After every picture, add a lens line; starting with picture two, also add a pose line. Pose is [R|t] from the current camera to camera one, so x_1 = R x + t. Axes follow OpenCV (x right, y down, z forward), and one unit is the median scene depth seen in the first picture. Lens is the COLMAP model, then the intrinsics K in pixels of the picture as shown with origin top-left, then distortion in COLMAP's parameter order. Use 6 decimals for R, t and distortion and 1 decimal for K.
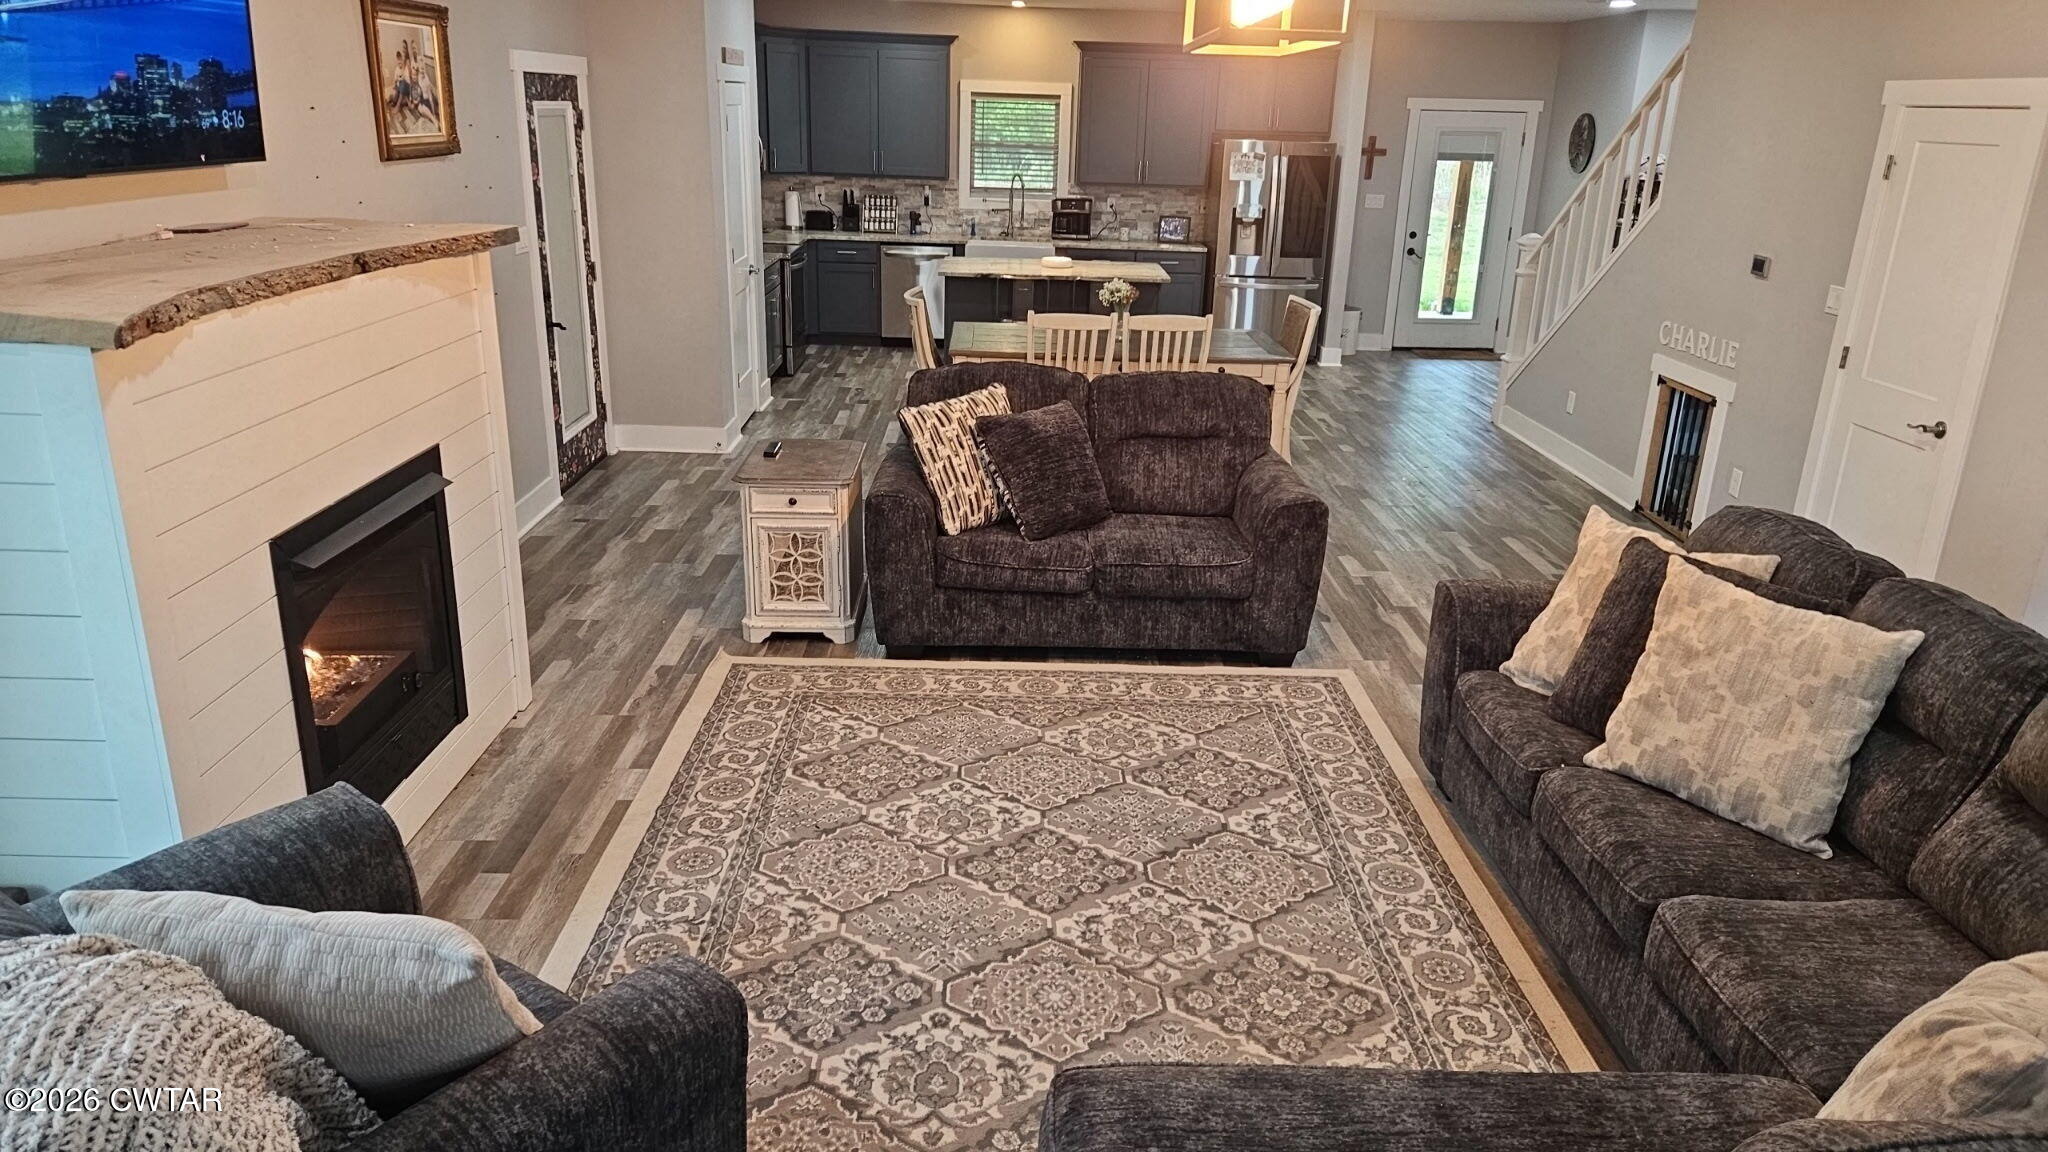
lens RADIAL K [[1420.8, 0, 1026.1], [0, 1420.8, 580.2], [0, 0, 1]] dist [0.079888, -0.068724]
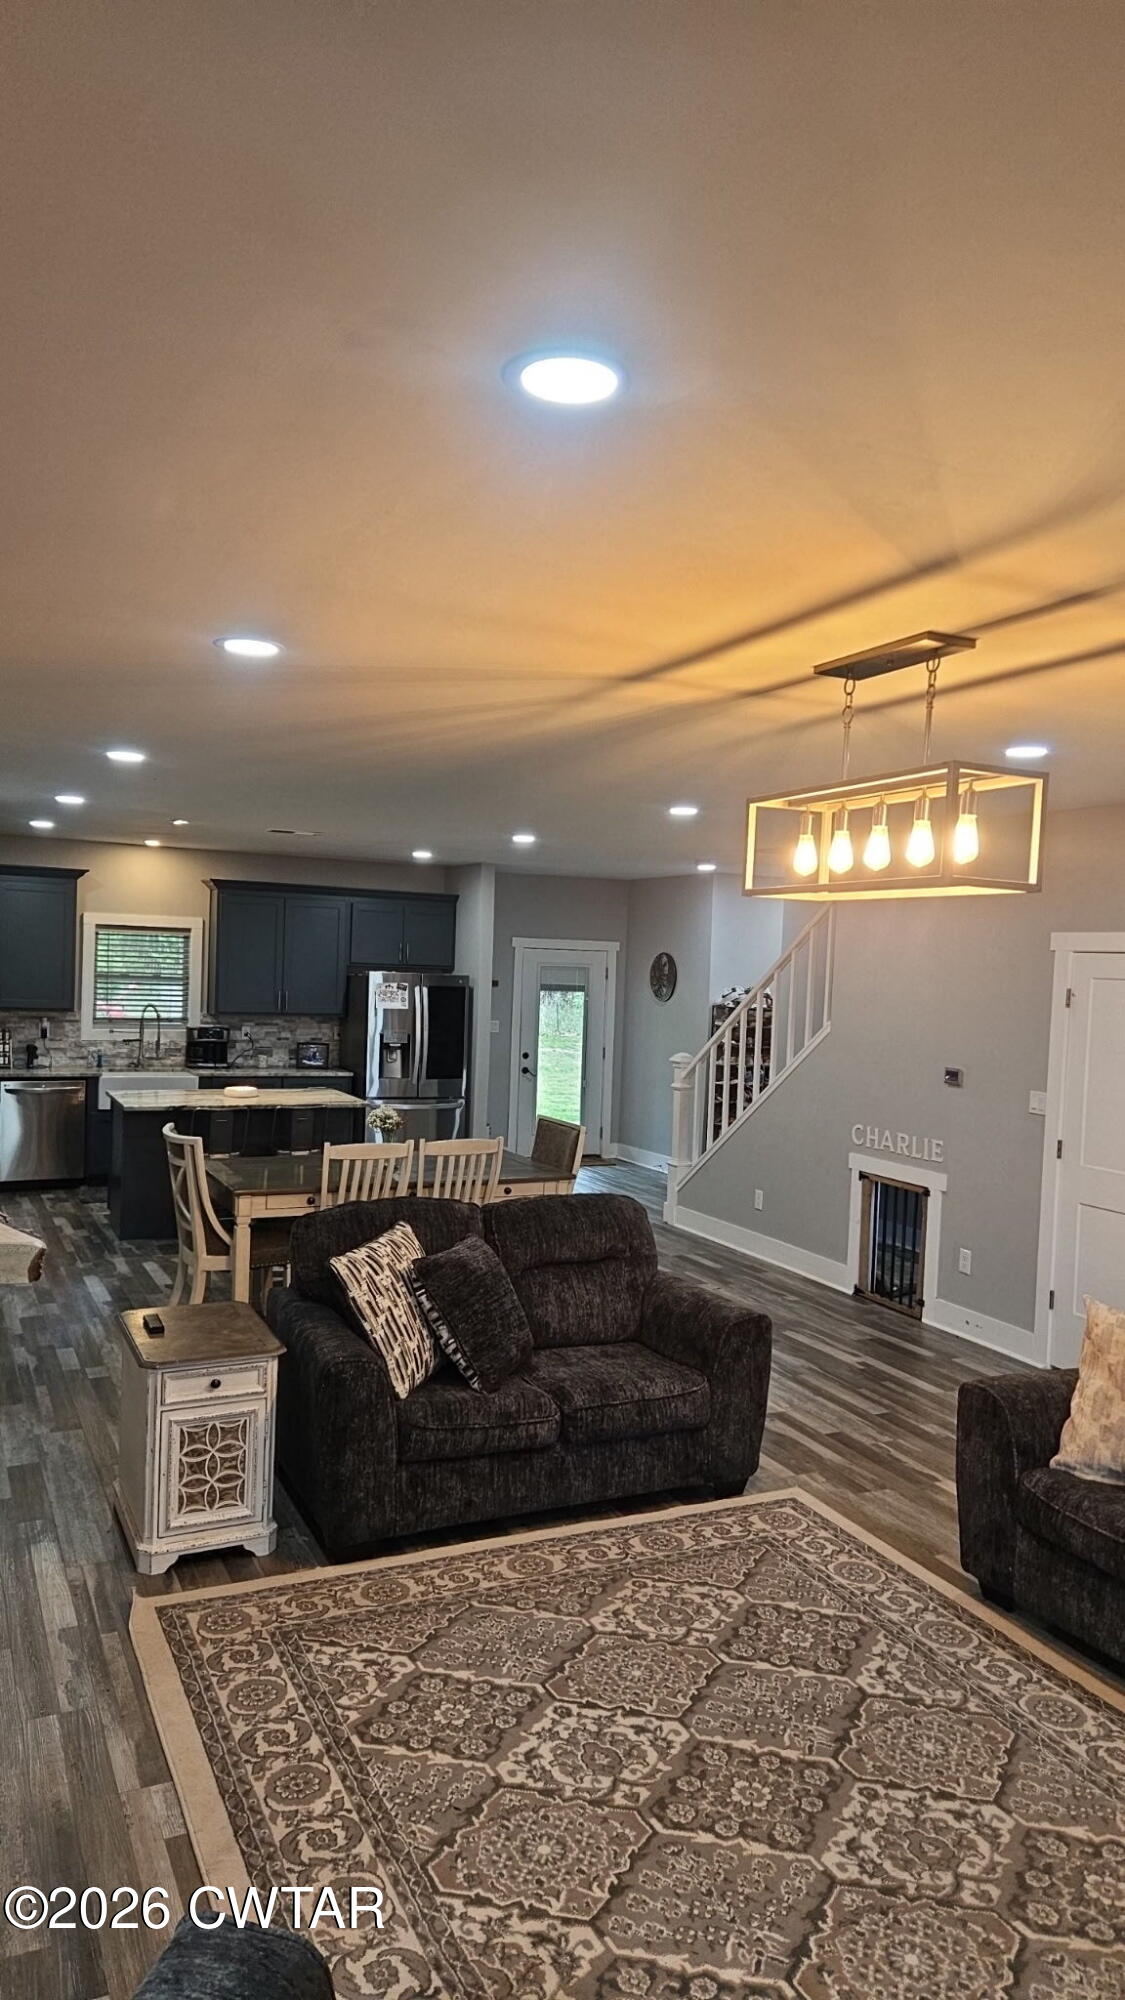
lens RADIAL K [[1387.5, 0, 569.8], [0, 1387.5, 999.5], [0, 0, 1]] dist [0.079888, -0.068724]
pose [[0.901646, -0.009694, 0.432366, -0.325338], [0.127522, 0.961258, -0.244378, -0.044023], [-0.413246, 0.275478, 0.867951, 0.134988]]
